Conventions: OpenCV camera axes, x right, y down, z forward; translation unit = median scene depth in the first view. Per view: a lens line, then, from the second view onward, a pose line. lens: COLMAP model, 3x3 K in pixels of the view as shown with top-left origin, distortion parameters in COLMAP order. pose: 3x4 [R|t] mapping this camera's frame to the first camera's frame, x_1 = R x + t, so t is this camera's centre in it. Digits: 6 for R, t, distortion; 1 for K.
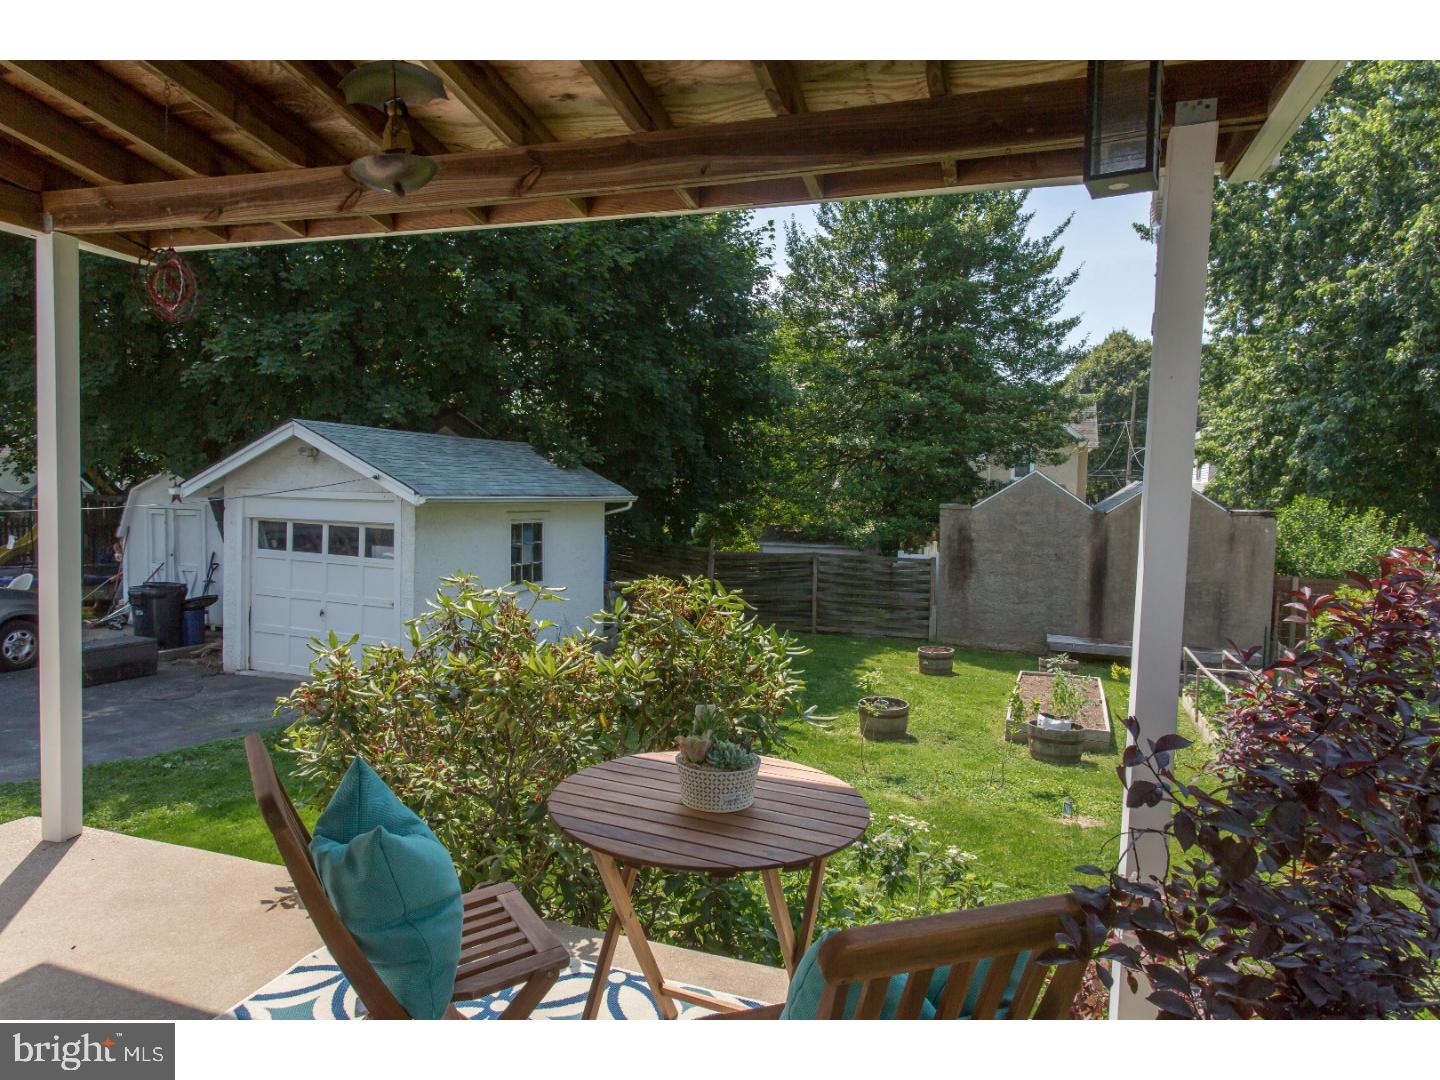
lens RADIAL K [[911.1, 0, 720.0], [0, 911.1, 540.0], [0, 0, 1]] dist [0.000704, -0.000224]
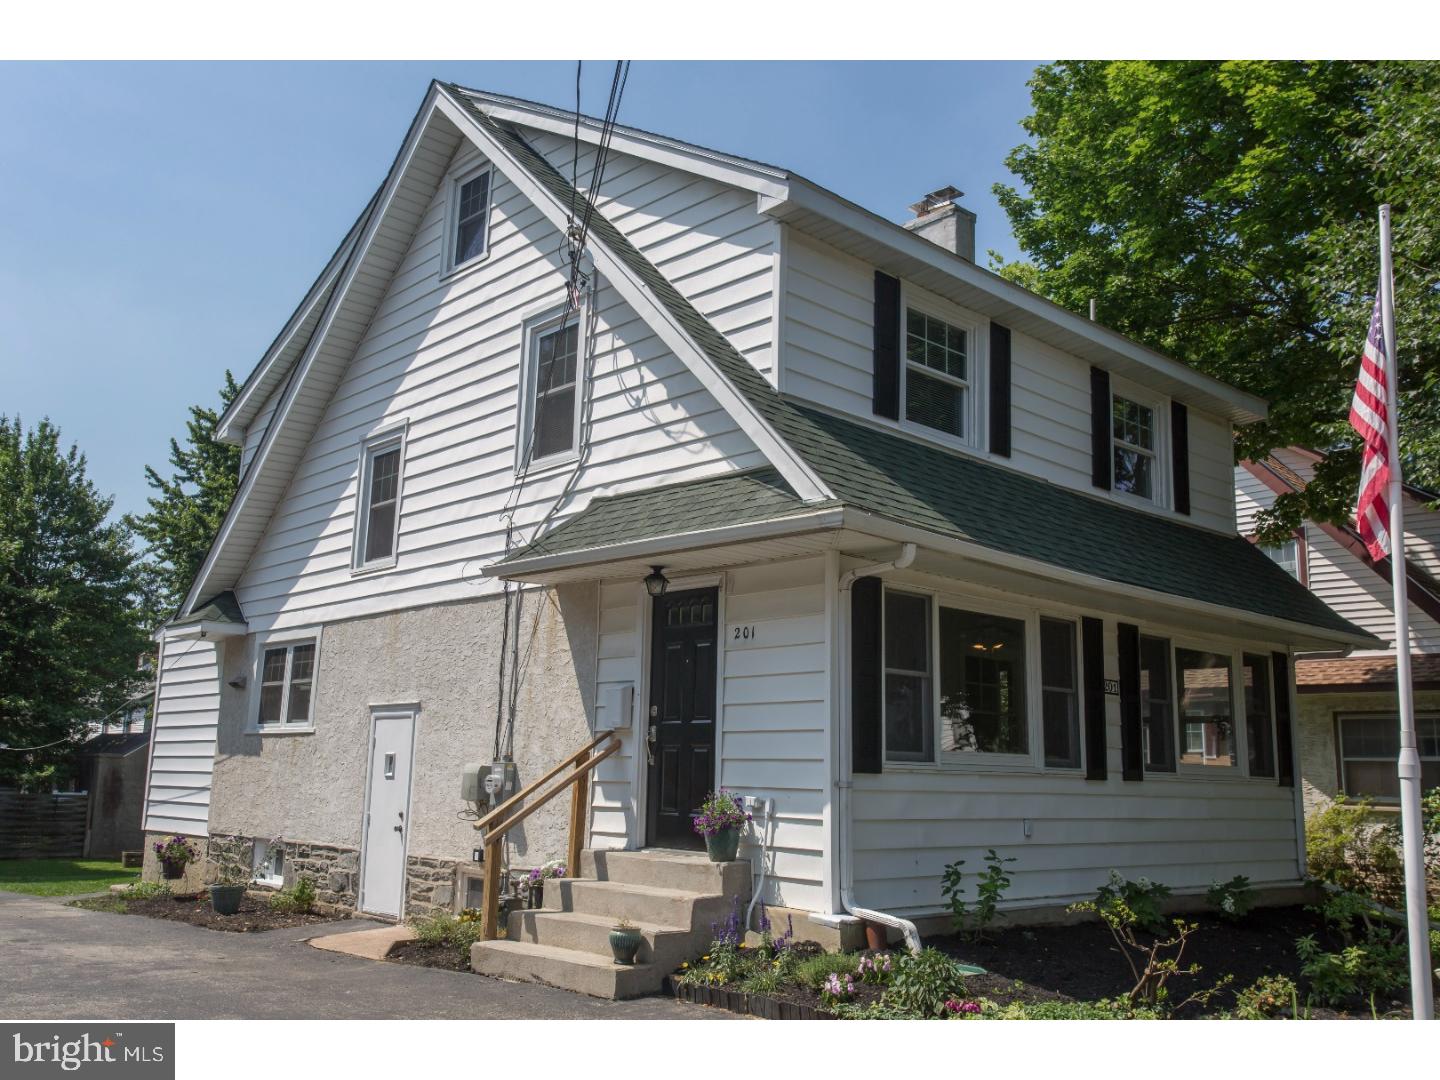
lens RADIAL K [[1276.3, 0, 720.0], [0, 1276.3, 540.0], [0, 0, 1]] dist [0.003031, 0.023430]
pose [[0.473499, 0.148321, 0.868216, -1.122346], [0.039430, 0.981162, -0.189120, 0.050543], [-0.879912, 0.123781, 0.458731, -0.800079]]
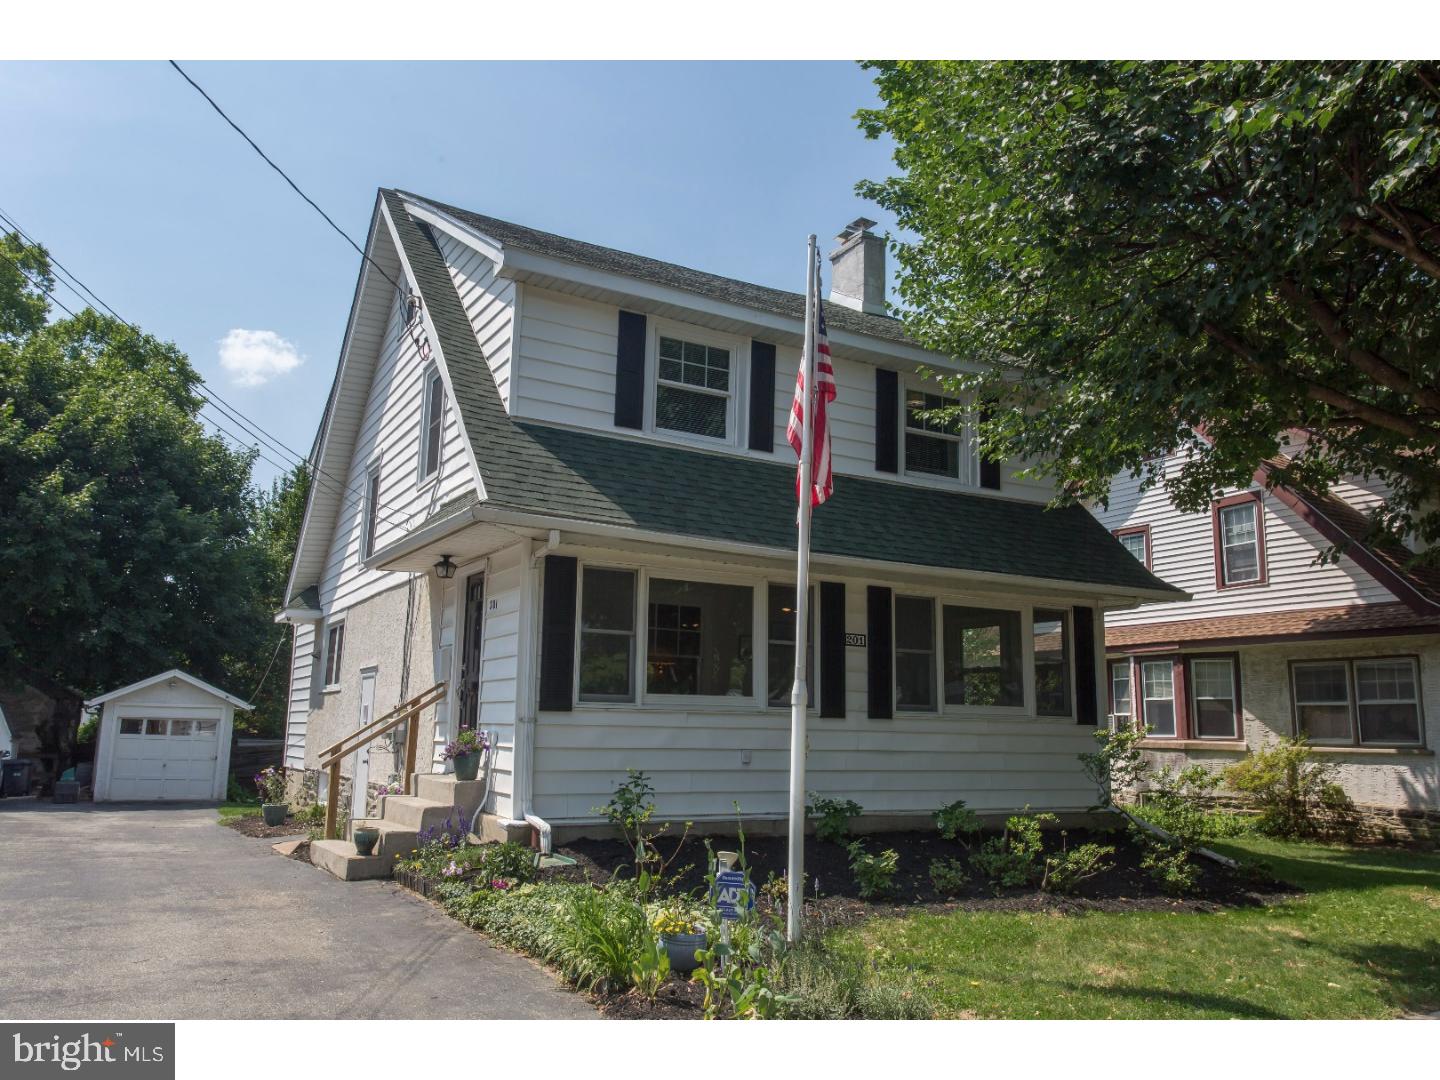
lens RADIAL K [[1103.3, 0, 720.0], [0, 1103.3, 540.0], [0, 0, 1]] dist [0.007021, -0.001050]
pose [[0.666336, 0.114008, 0.736884, -1.005103], [0.041780, 0.980981, -0.189553, 0.072598], [-0.744480, 0.157093, 0.648900, -1.049531]]
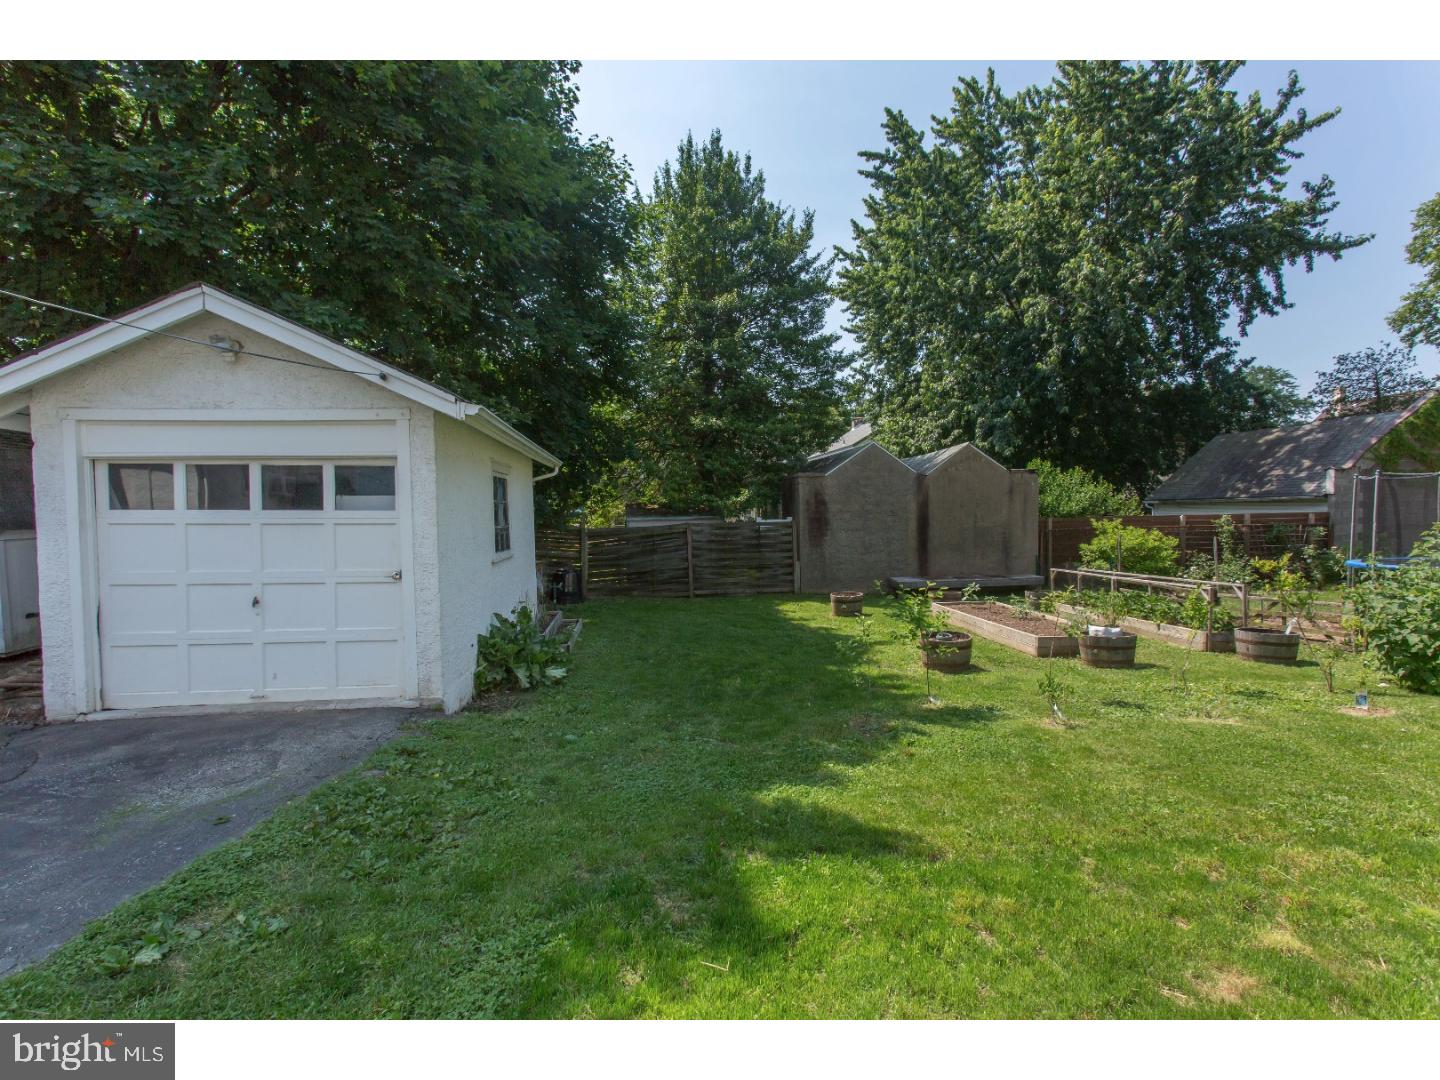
lens RADIAL K [[682.4, 0, 720.0], [0, 682.4, 540.0], [0, 0, 1]] dist [0.002225, 0.000460]
pose [[0.900681, -0.059278, 0.430419, -0.241022], [0.063280, 0.997983, 0.005024, 0.037381], [-0.429849, 0.022712, 0.902615, 0.296648]]
